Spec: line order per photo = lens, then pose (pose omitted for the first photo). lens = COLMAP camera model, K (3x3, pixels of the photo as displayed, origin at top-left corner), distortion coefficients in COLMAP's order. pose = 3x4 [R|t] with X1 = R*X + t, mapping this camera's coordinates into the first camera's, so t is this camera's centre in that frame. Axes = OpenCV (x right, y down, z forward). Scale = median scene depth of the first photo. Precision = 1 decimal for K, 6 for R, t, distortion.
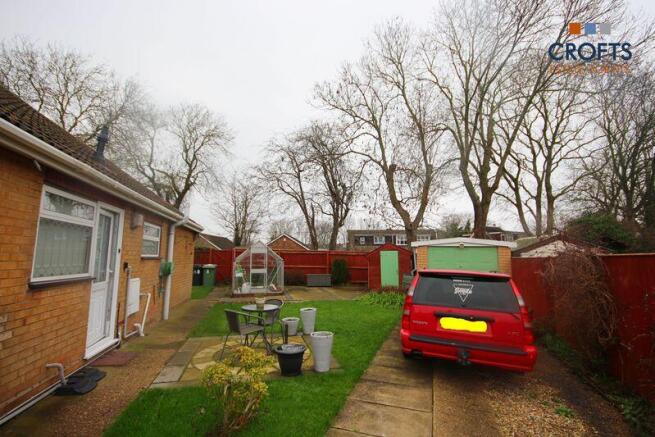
lens RADIAL K [[306.6, 0, 327.5], [0, 306.6, 218.5], [0, 0, 1]] dist [-0.002471, -0.000293]
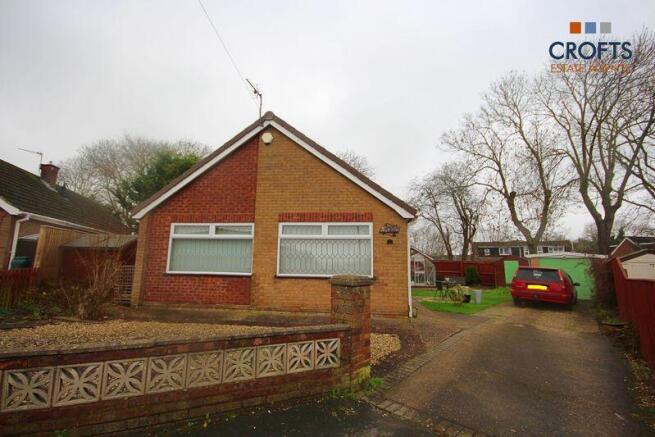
lens RADIAL K [[306.6, 0, 327.5], [0, 306.6, 218.5], [0, 0, 1]] dist [-0.002471, -0.000293]
pose [[0.935785, -0.038909, -0.350418, -0.059991], [0.026745, 0.998862, -0.039487, -0.037933], [0.351555, 0.027580, 0.935761, -0.423580]]
